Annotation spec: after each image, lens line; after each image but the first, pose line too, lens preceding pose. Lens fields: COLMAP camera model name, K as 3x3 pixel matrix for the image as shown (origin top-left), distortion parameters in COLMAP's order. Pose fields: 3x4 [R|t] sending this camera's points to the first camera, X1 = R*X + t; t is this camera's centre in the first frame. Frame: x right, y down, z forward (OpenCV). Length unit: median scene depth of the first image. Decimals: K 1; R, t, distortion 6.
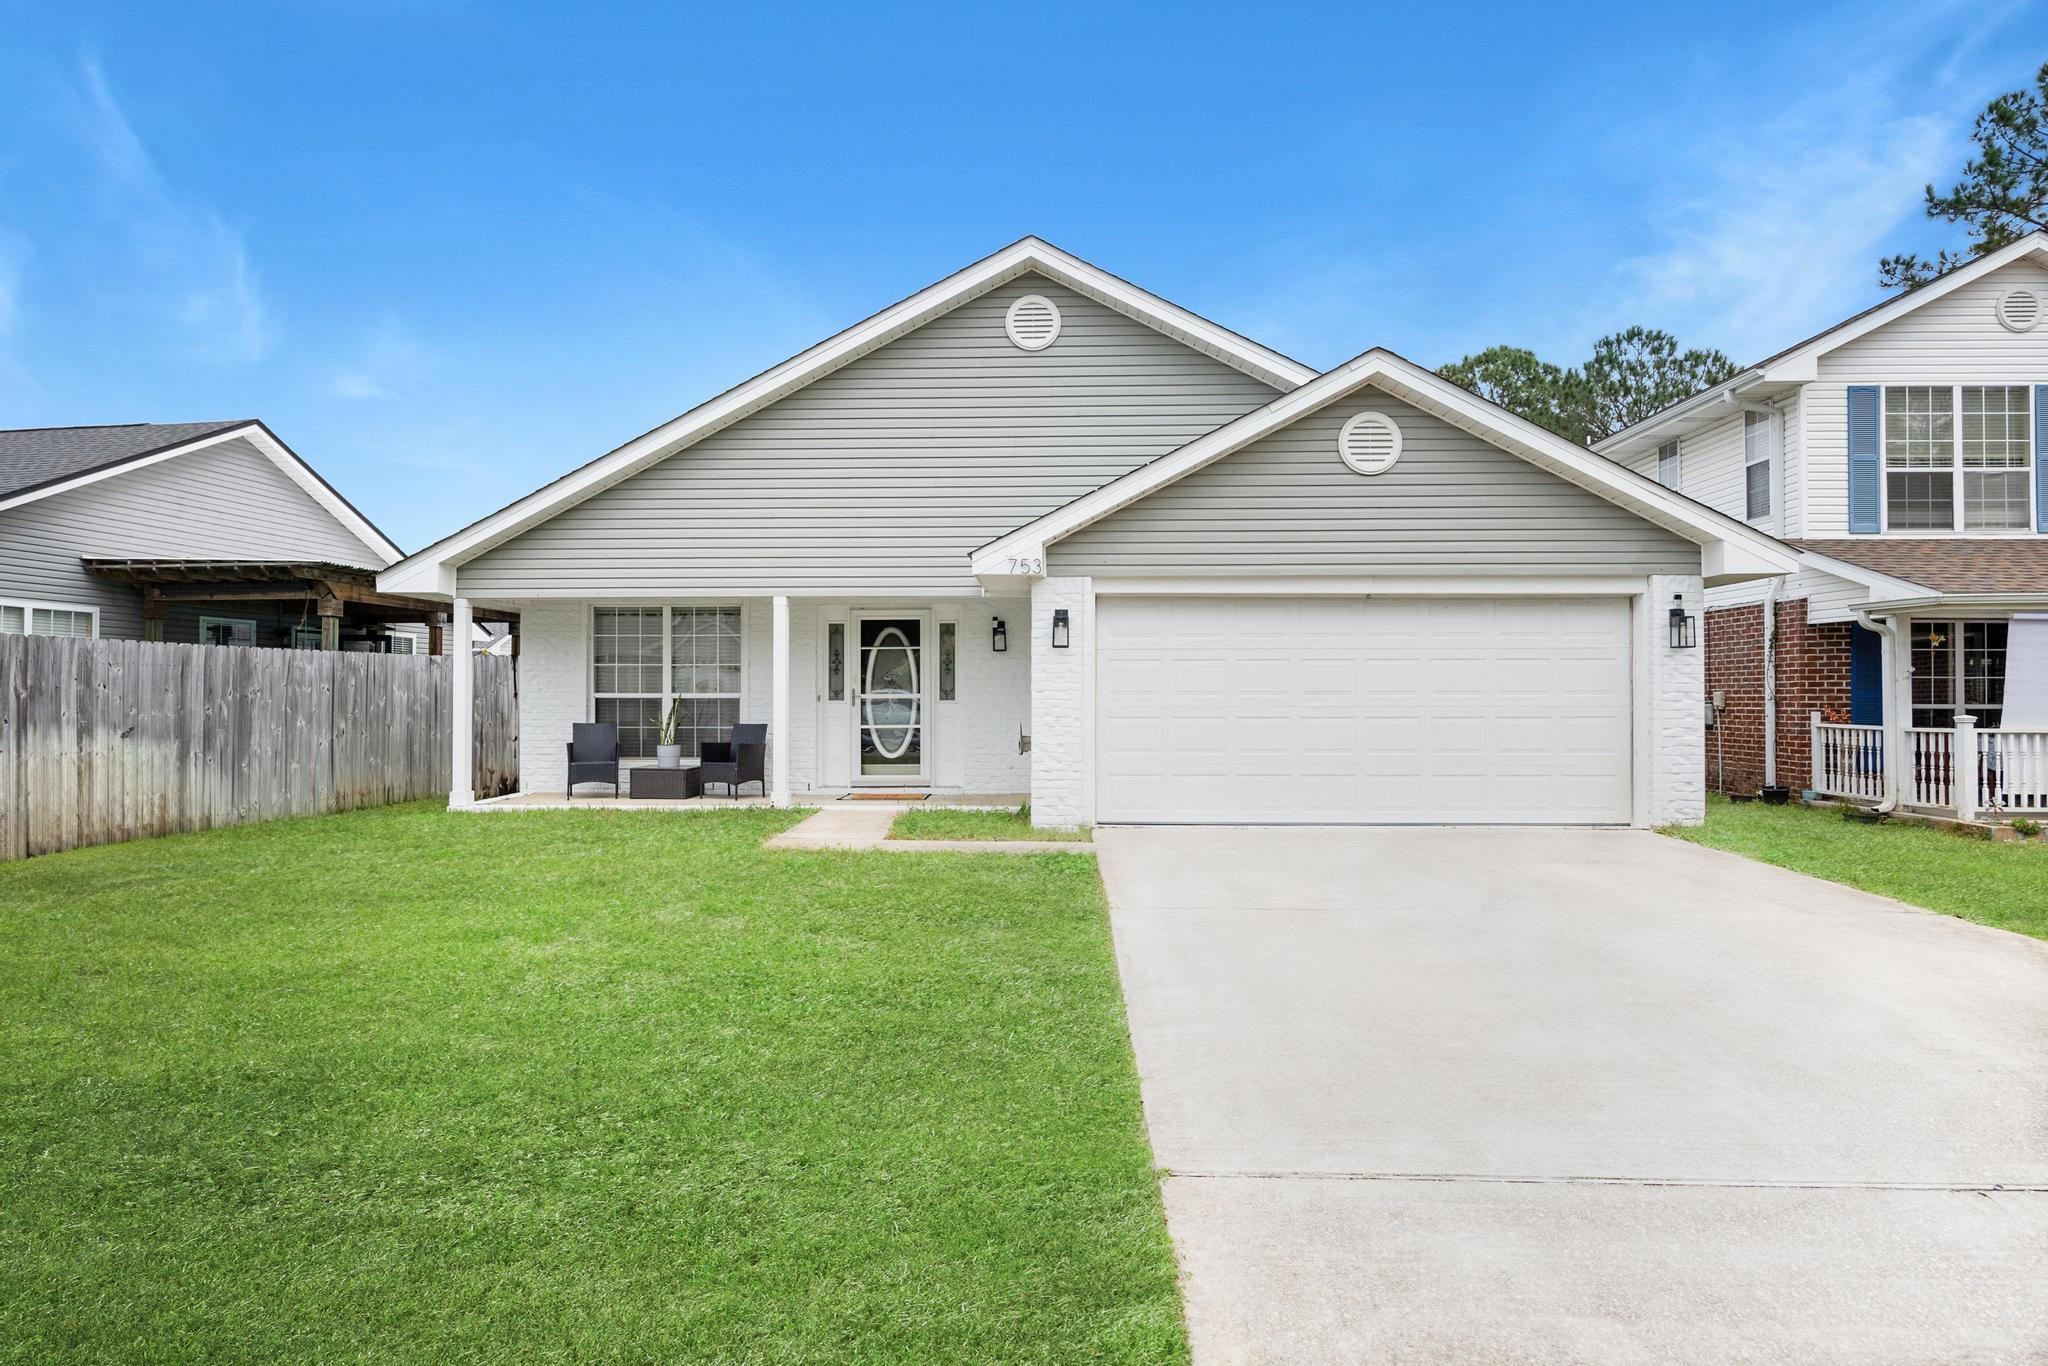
lens RADIAL K [[1097.3, 0, 1024.0], [0, 1097.3, 683.0], [0, 0, 1]] dist [-0.002193, -0.007342]
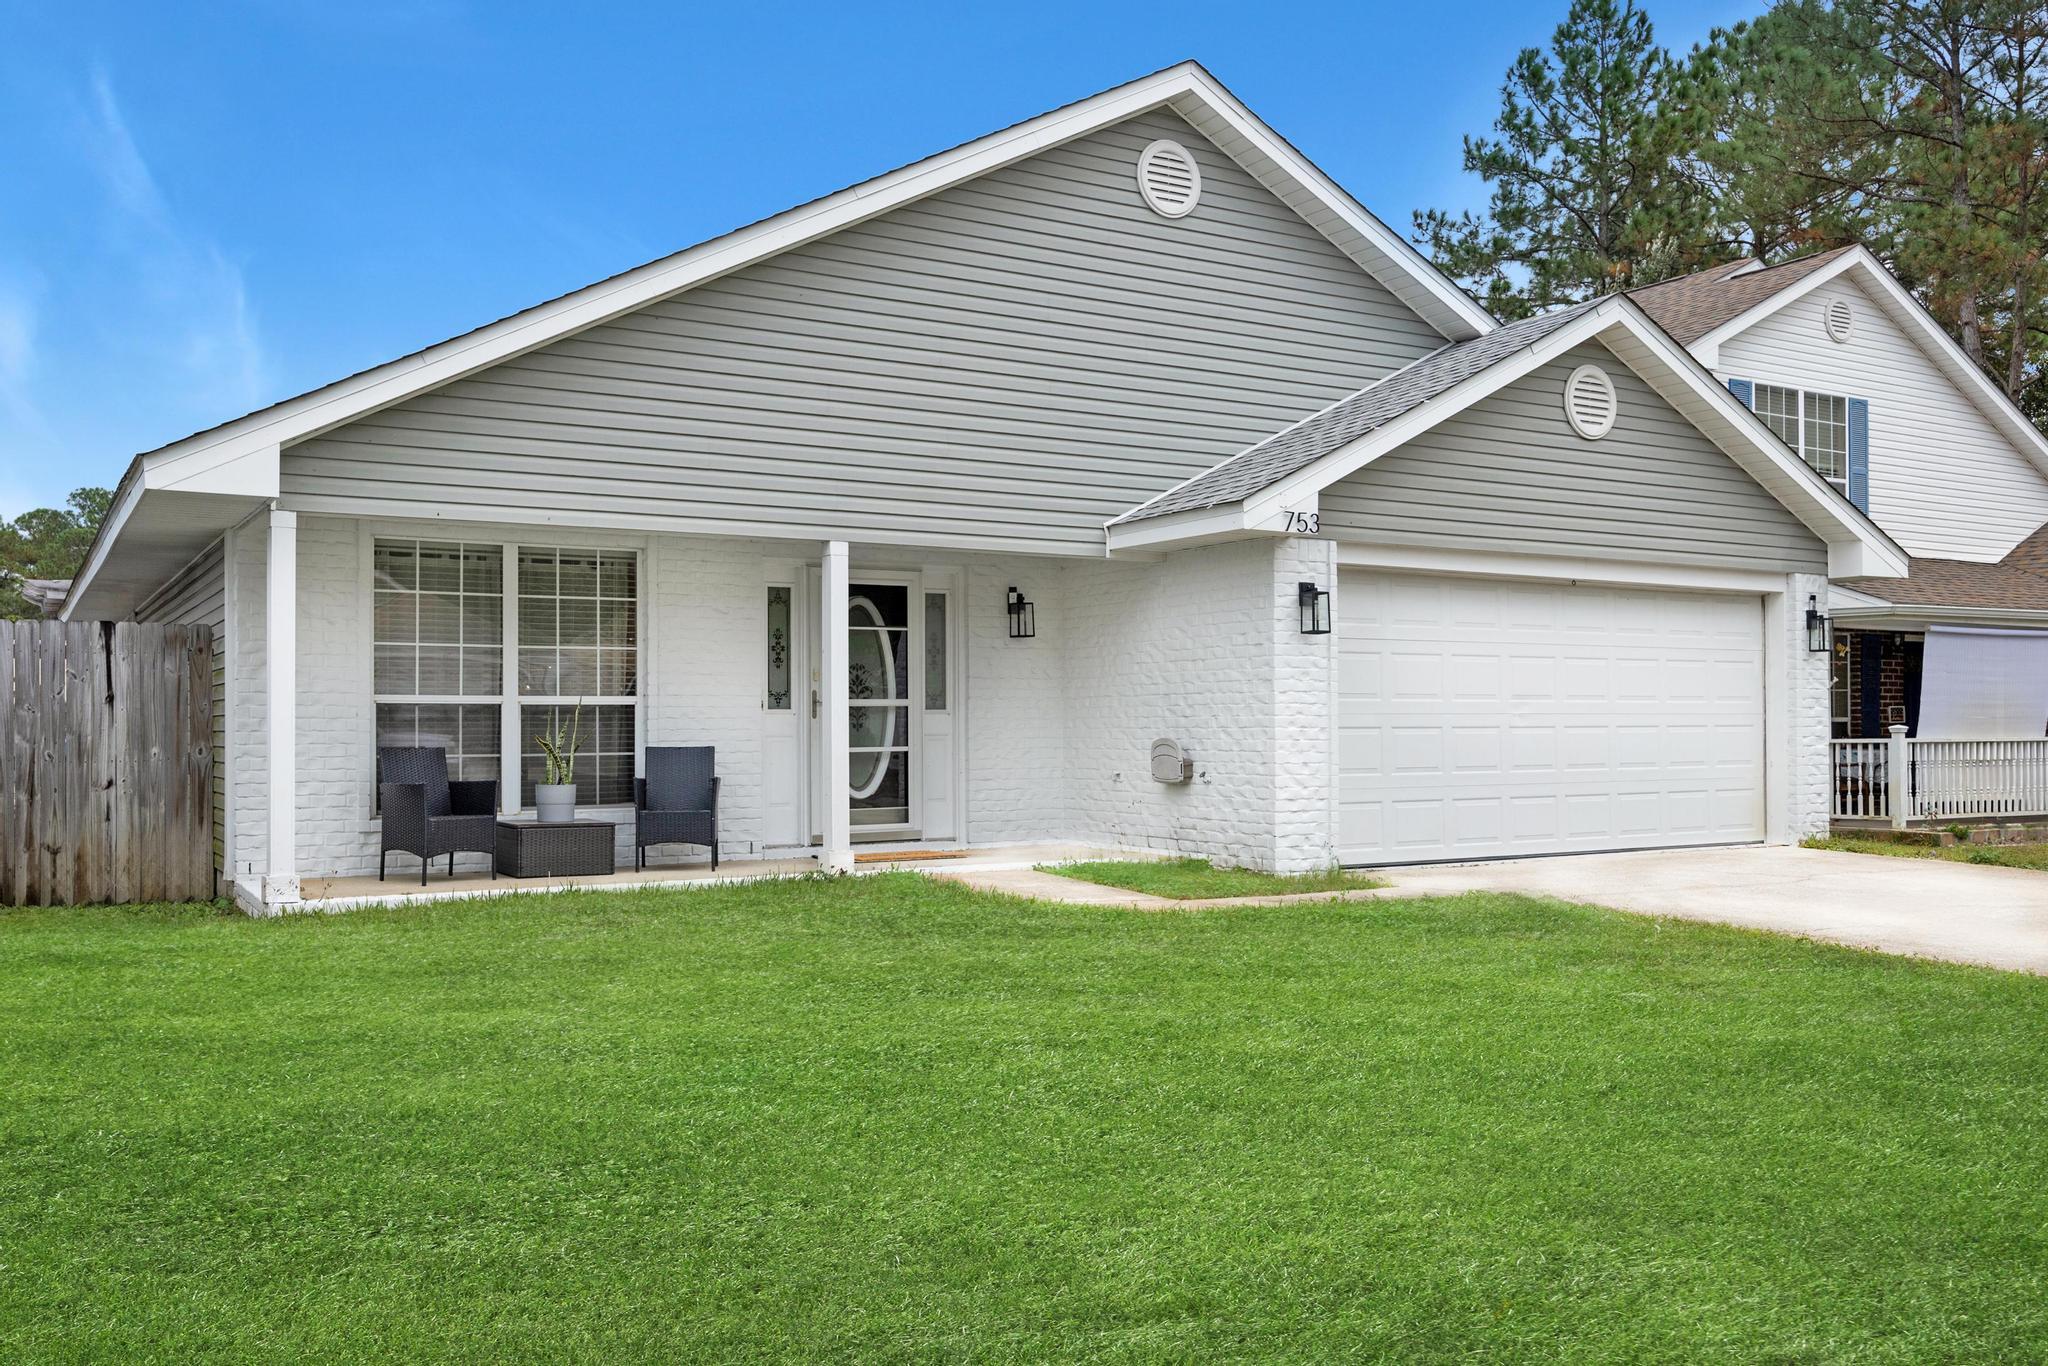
lens RADIAL K [[1714.7, 0, 1024.0], [0, 1714.7, 705.8], [0, 0, 1]] dist [0.003361, 0.002129]
pose [[0.836530, 0.003823, 0.547908, -0.676418], [-0.003750, 0.999992, -0.001252, 0.016612], [-0.547908, -0.001007, 0.836538, 0.114723]]
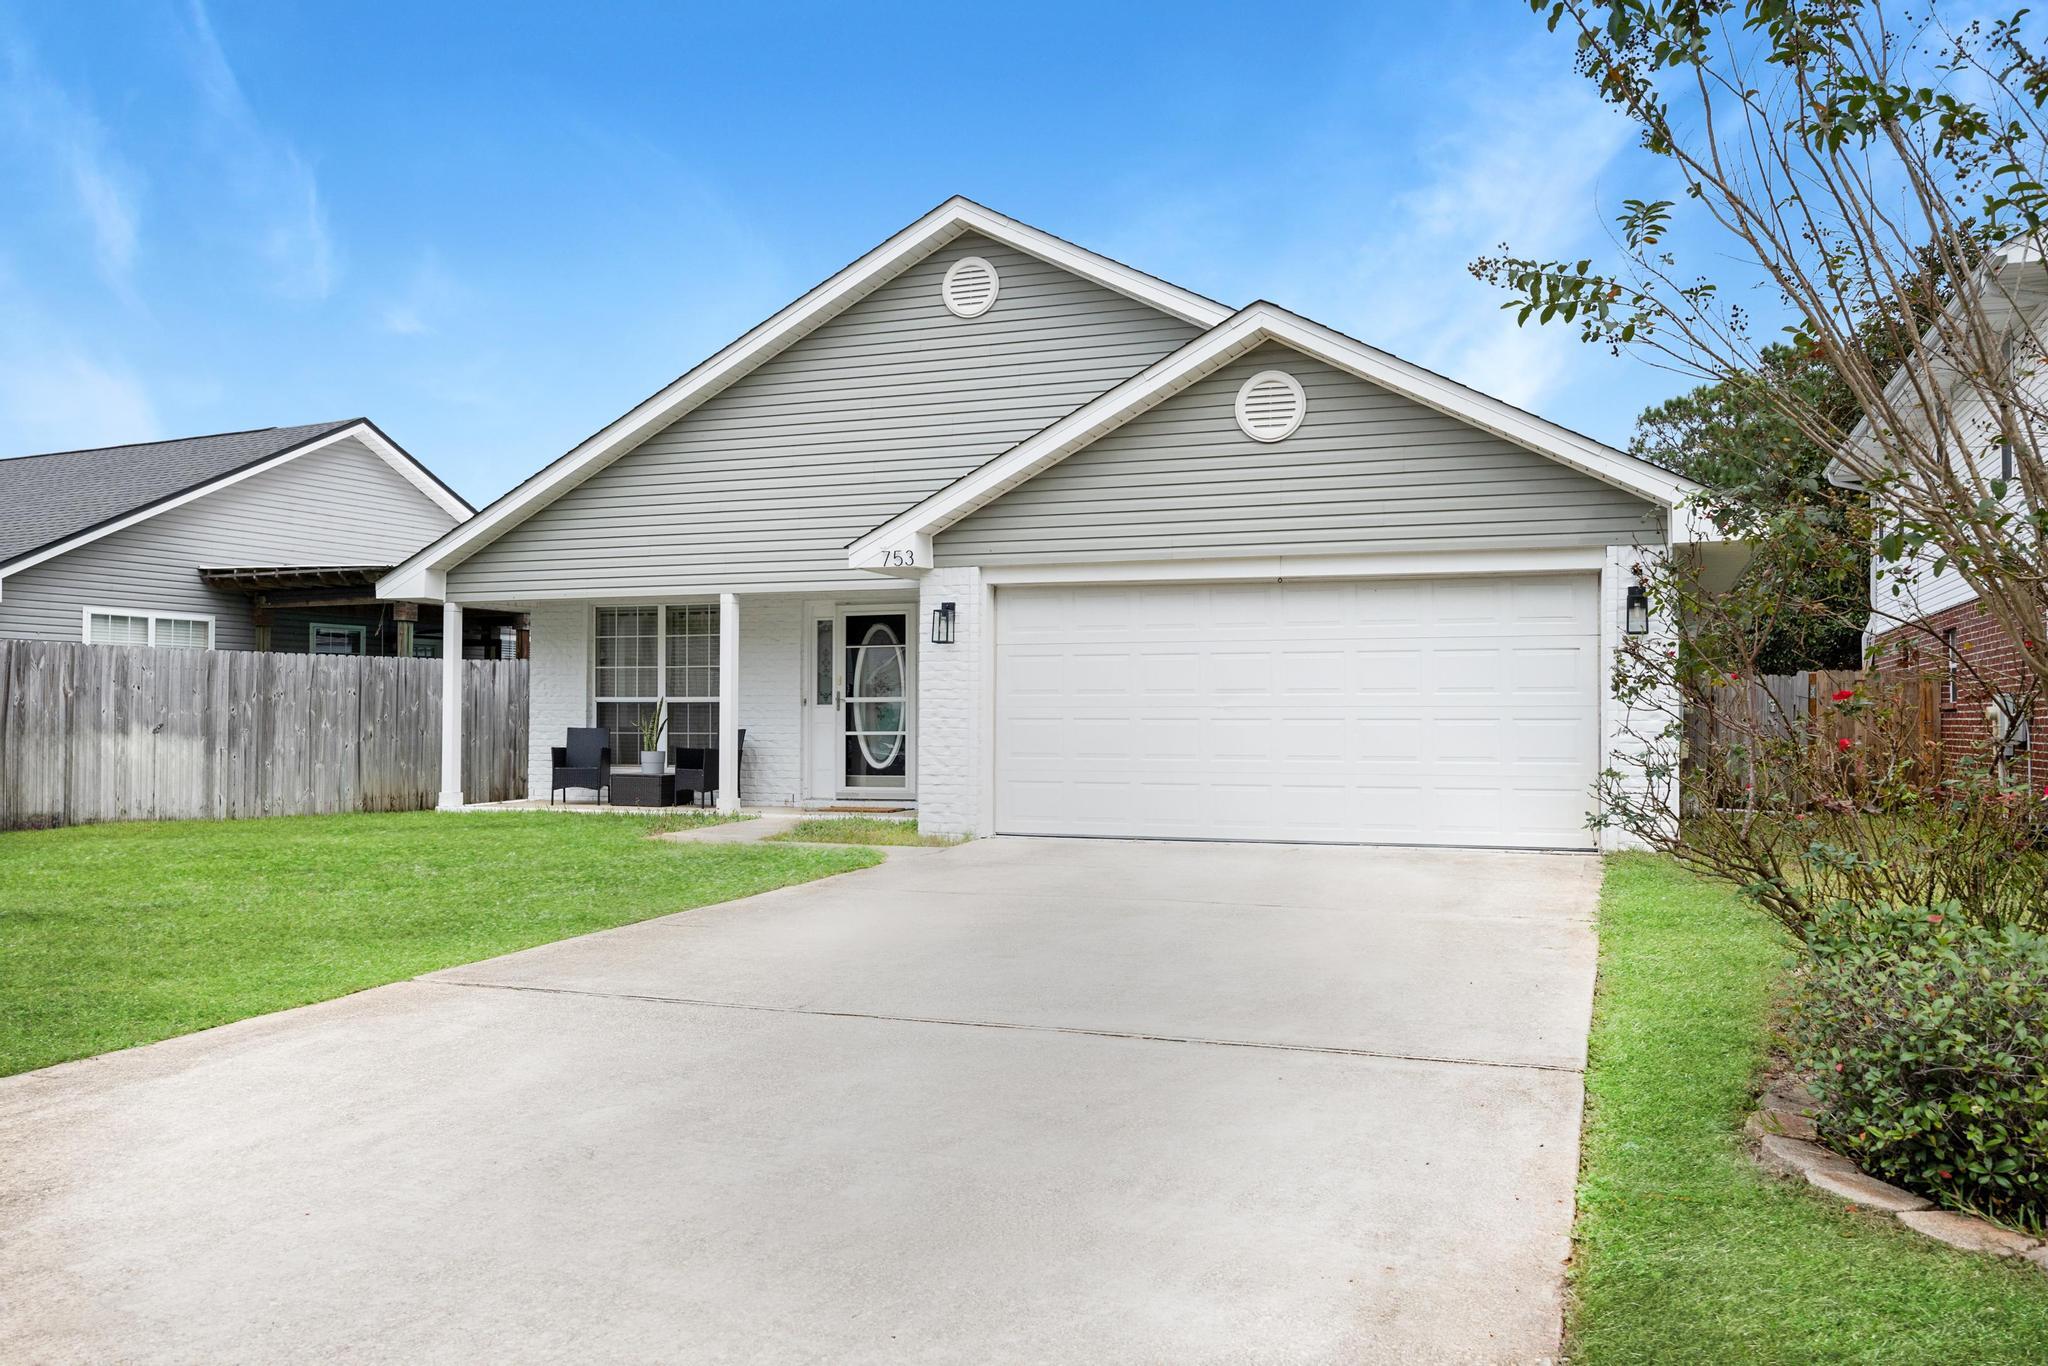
lens RADIAL K [[1609.1, 0, 1024.0], [0, 1609.1, 683.0], [0, 0, 1]] dist [-0.006840, -0.001578]
pose [[0.948518, -0.004859, -0.316686, 0.467584], [0.001388, 0.999936, -0.011186, 0.015009], [0.316720, 0.010170, 0.948464, -0.246924]]
